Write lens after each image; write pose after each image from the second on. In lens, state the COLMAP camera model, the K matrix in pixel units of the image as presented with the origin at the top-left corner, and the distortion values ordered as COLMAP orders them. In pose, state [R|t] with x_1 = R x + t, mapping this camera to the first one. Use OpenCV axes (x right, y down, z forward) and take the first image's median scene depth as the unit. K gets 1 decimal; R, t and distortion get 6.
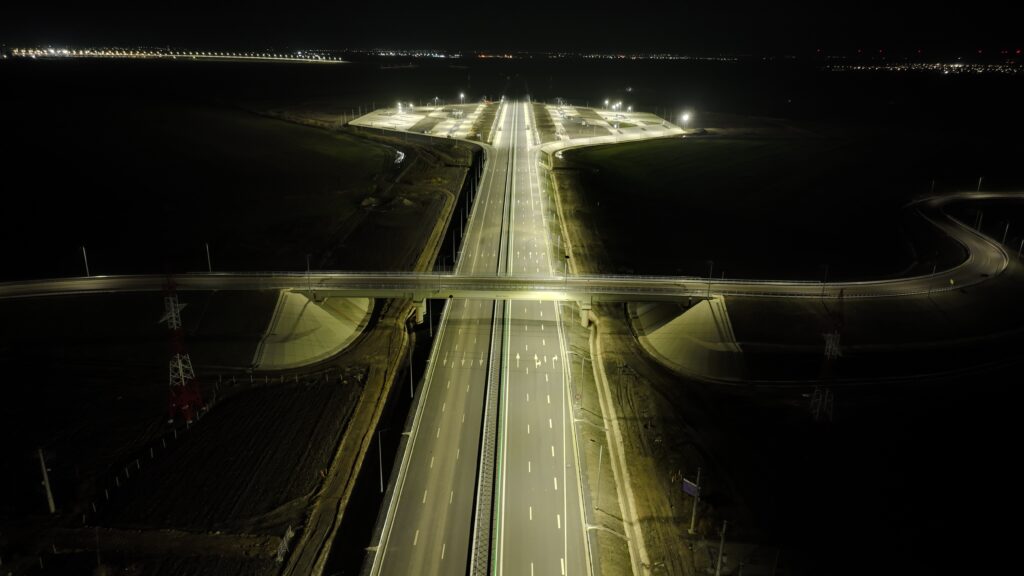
lens RADIAL K [[716.1, 0, 514.0], [0, 716.1, 288.9], [0, 0, 1]] dist [0.002500, 0.006702]
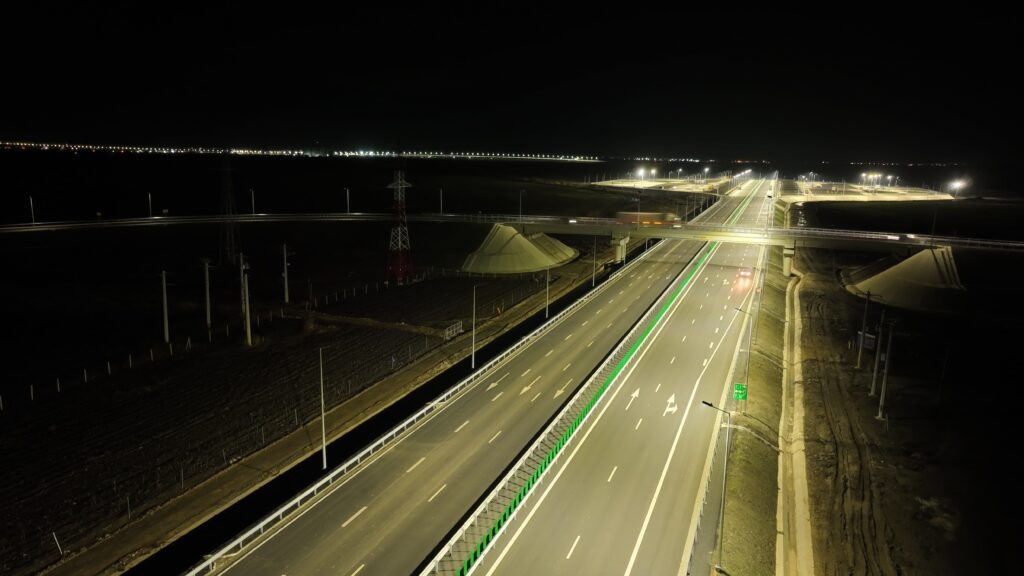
lens RADIAL K [[716.1, 0, 514.0], [0, 716.1, 288.9], [0, 0, 1]] dist [0.002500, 0.006702]
pose [[0.941804, 0.064564, -0.329905, 0.021996], [-0.110880, 0.986125, -0.123547, 0.069312], [0.317351, 0.152937, 0.935894, -0.004381]]
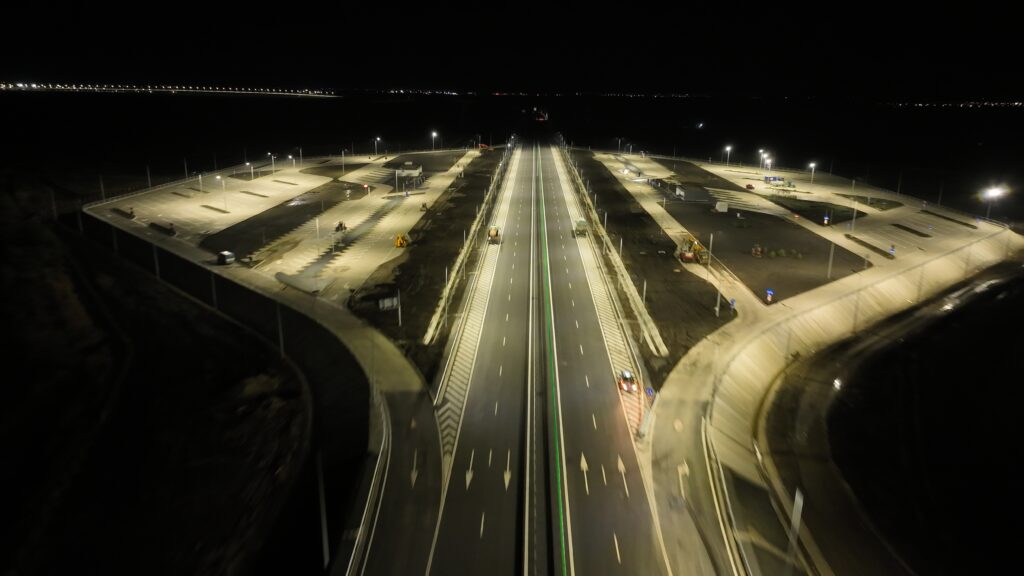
lens RADIAL K [[716.1, 0, 514.0], [0, 716.1, 288.9], [0, 0, 1]] dist [0.002500, 0.006702]
pose [[0.999779, 0.007713, -0.019545, -0.004725], [-0.008717, 0.998618, -0.051823, -0.181159], [0.019118, 0.051982, 0.998465, 0.673701]]
